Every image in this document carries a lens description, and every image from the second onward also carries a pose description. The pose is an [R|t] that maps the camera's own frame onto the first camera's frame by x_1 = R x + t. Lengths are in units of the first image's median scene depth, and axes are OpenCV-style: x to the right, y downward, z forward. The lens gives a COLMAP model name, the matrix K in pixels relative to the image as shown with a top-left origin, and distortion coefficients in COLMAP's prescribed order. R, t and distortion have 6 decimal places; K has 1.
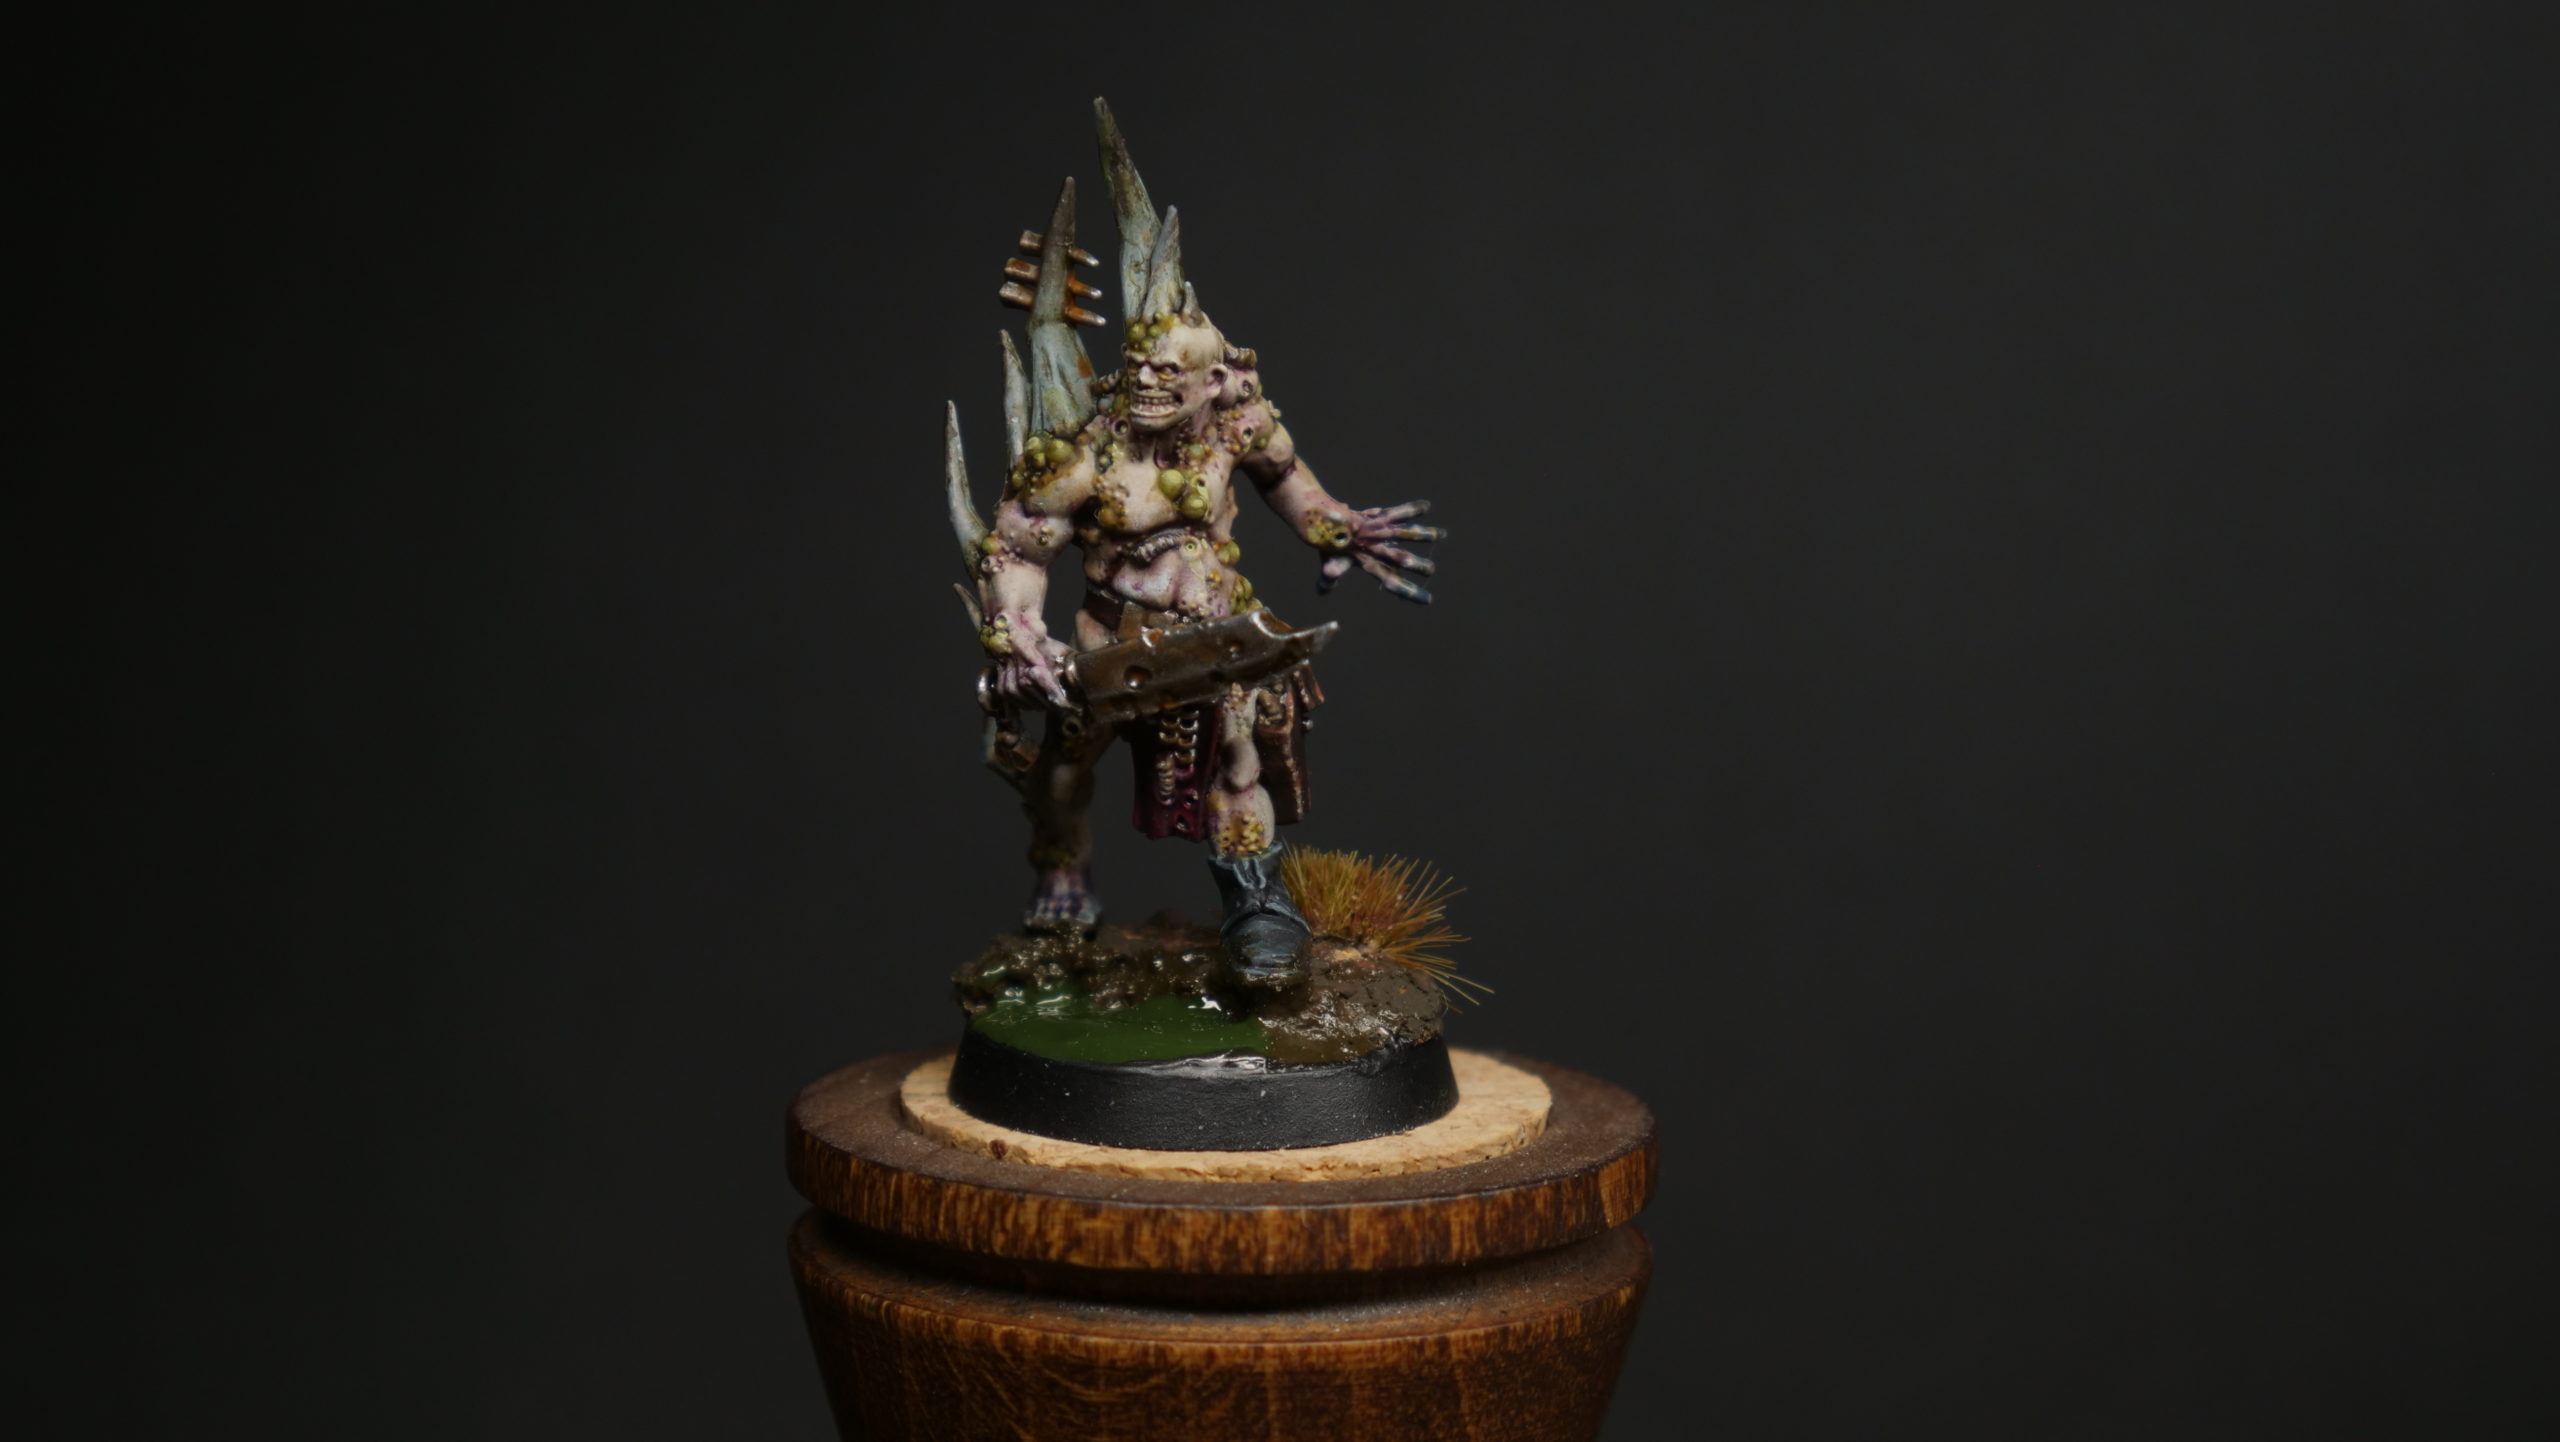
lens RADIAL K [[6040.6, 0, 1280.0], [0, 6040.6, 721.0], [0, 0, 1]] dist [0.006077, 0.057454]
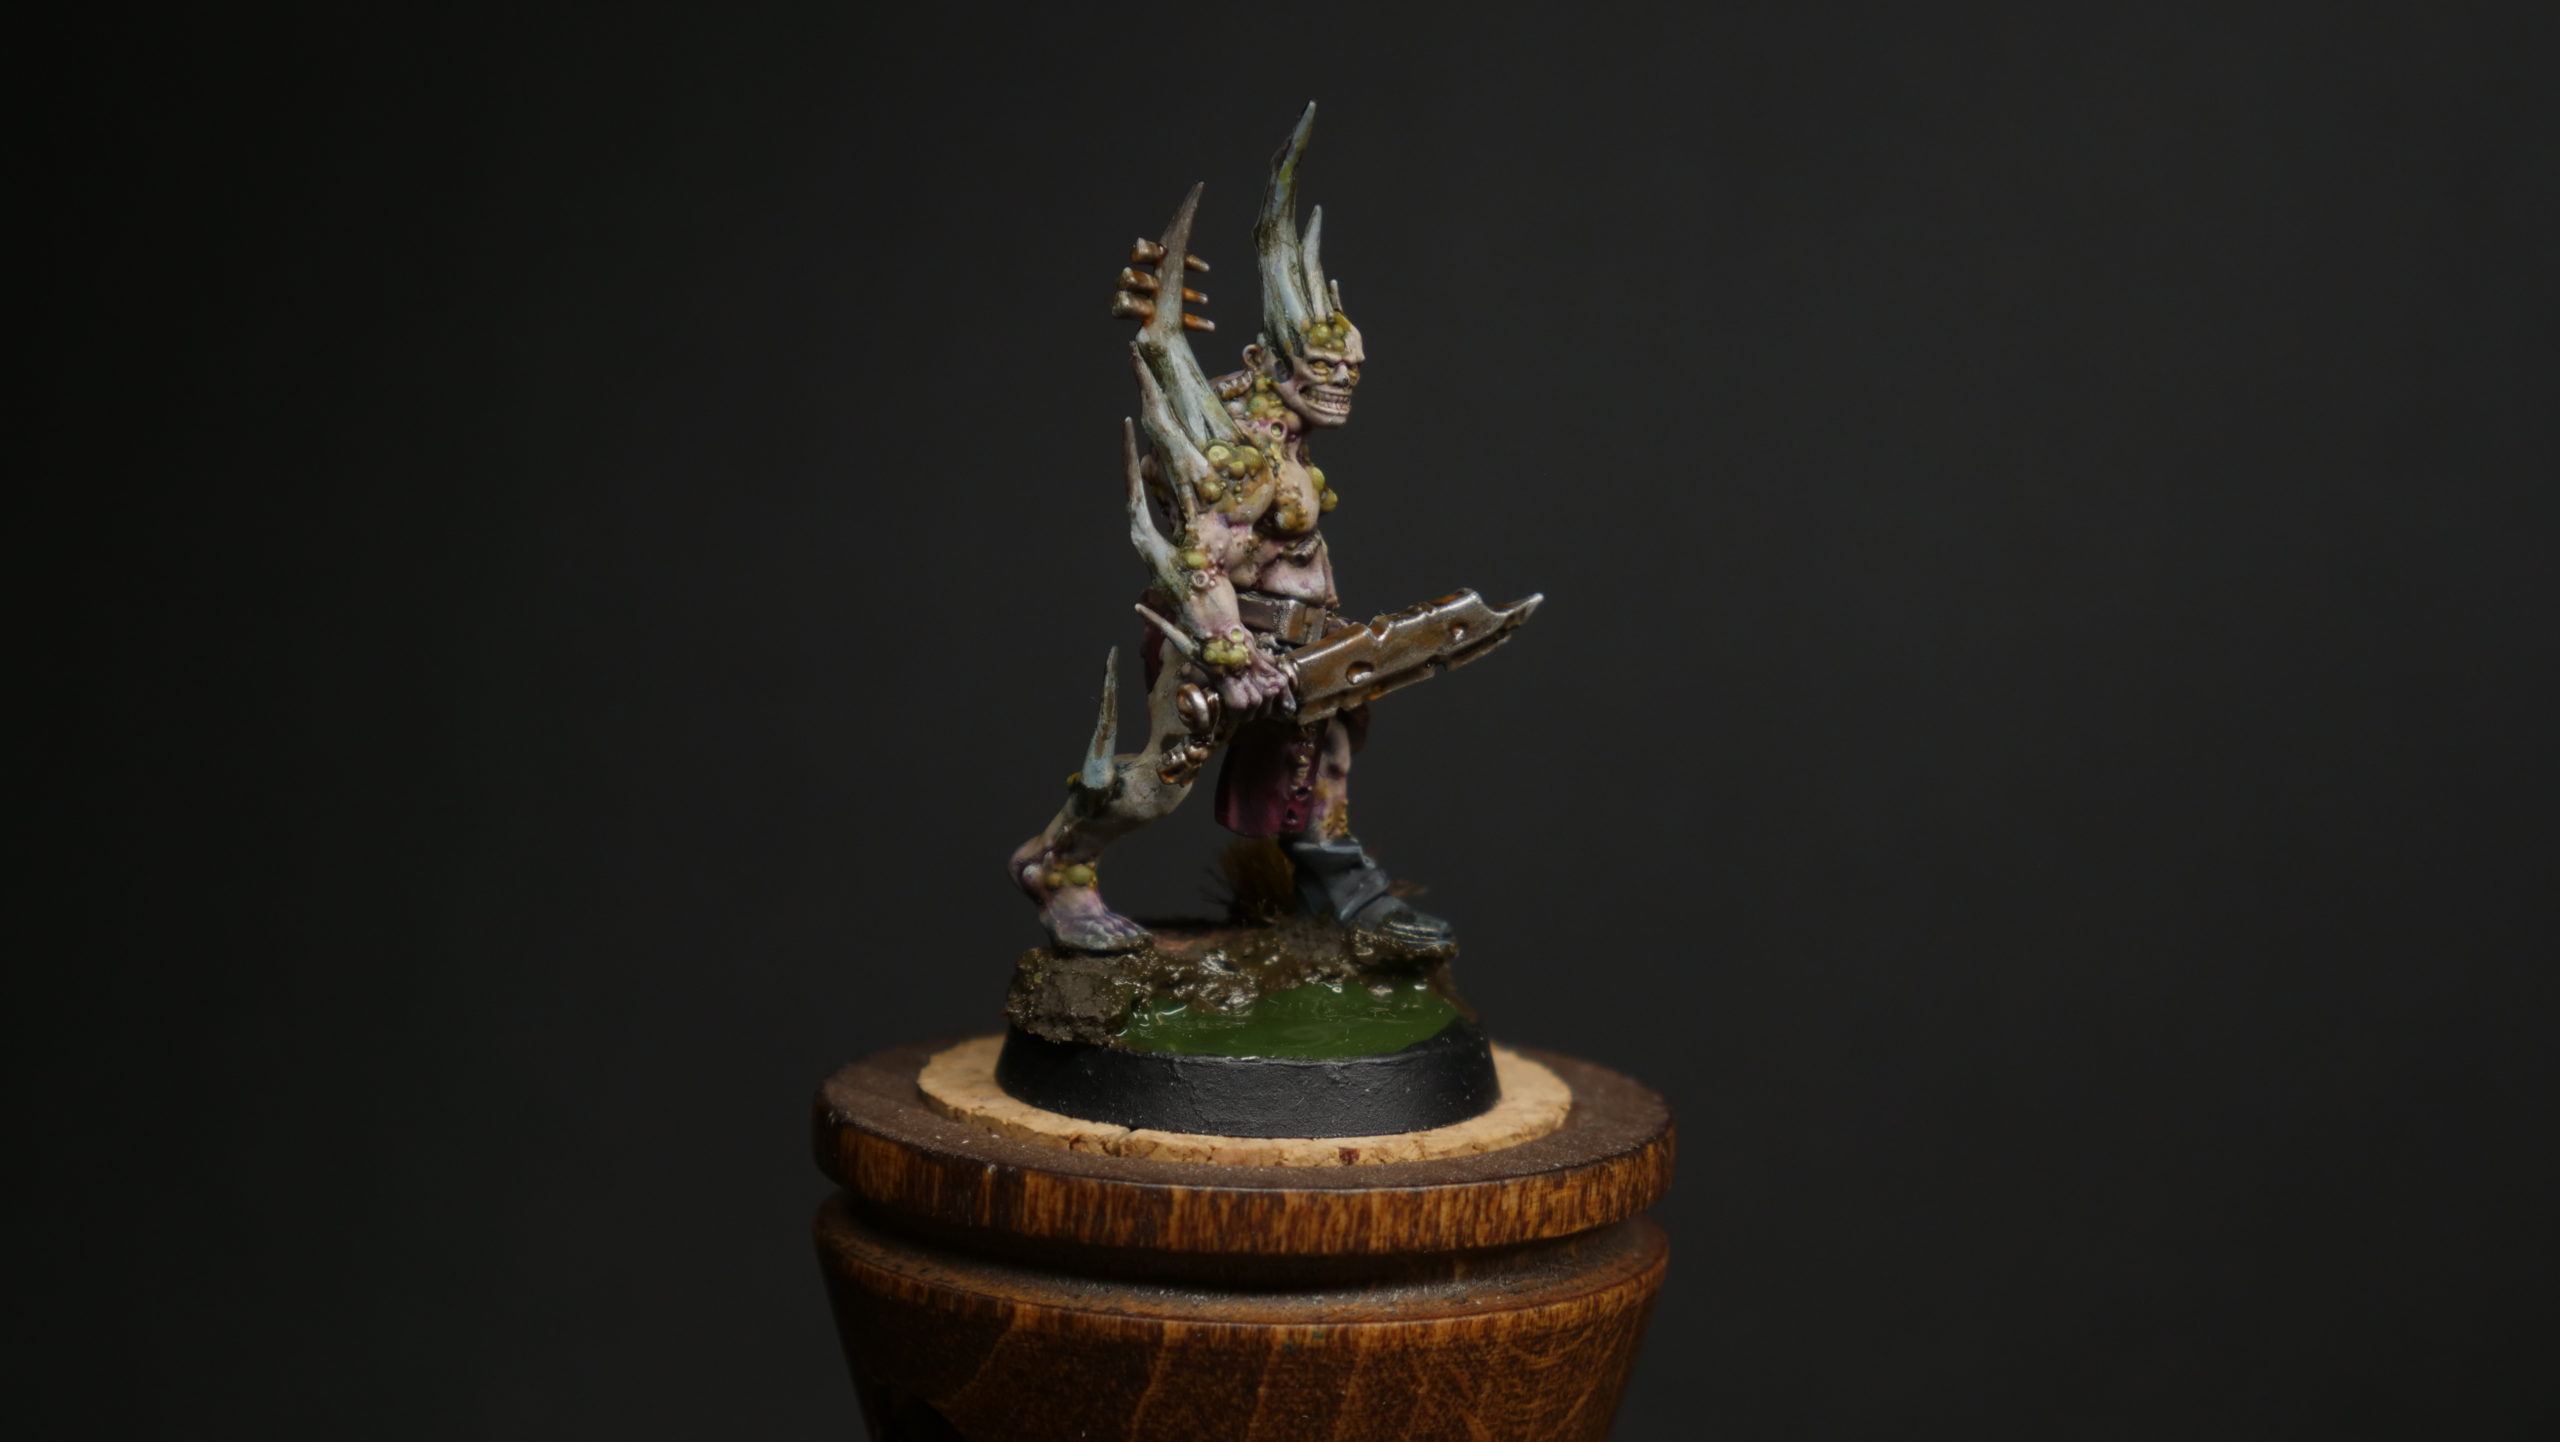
lens RADIAL K [[6040.6, 0, 1280.0], [0, 6040.6, 721.0], [0, 0, 1]] dist [0.006077, 0.057454]
pose [[0.506028, -0.119657, 0.854176, -0.903838], [0.102065, 0.991679, 0.078454, -0.080588], [-0.856457, 0.047482, 0.514031, 0.495545]]
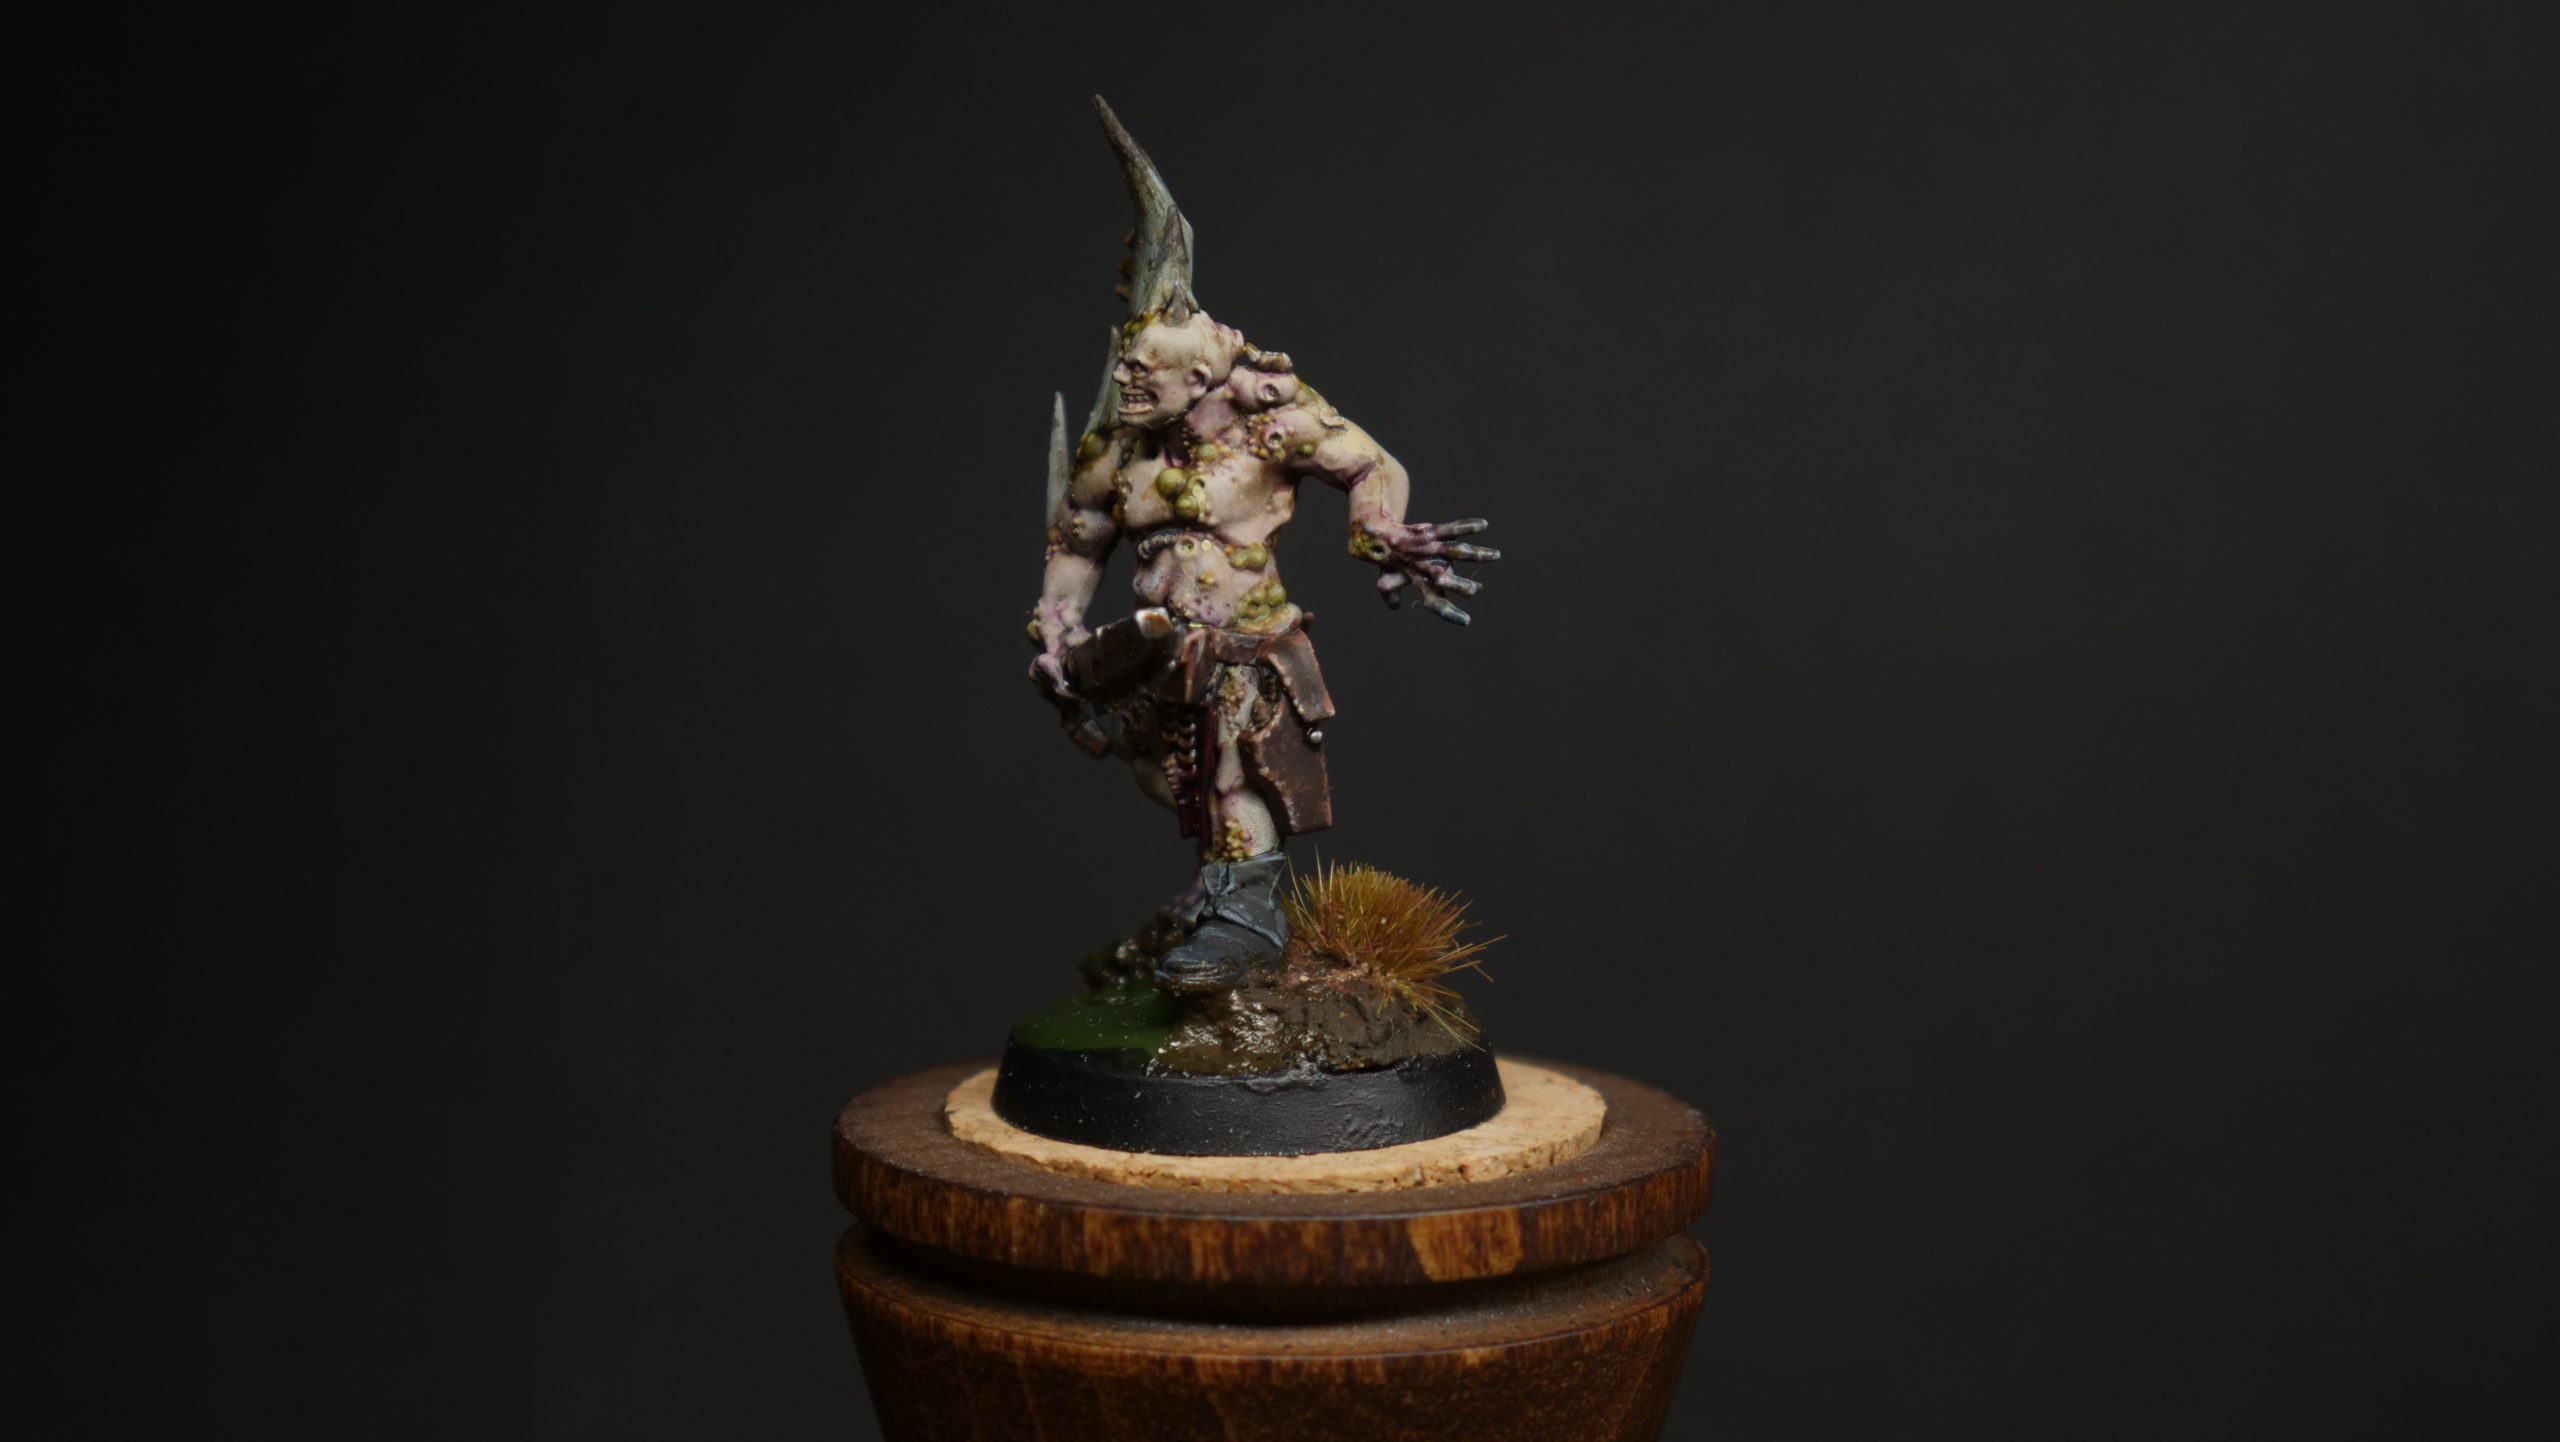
lens RADIAL K [[6040.6, 0, 1280.0], [0, 6040.6, 721.0], [0, 0, 1]] dist [0.006077, 0.057454]
pose [[0.769633, 0.078612, -0.633628, 0.644506], [-0.085978, 0.996113, 0.019151, -0.020987], [0.632671, 0.039739, 0.773401, 0.242287]]
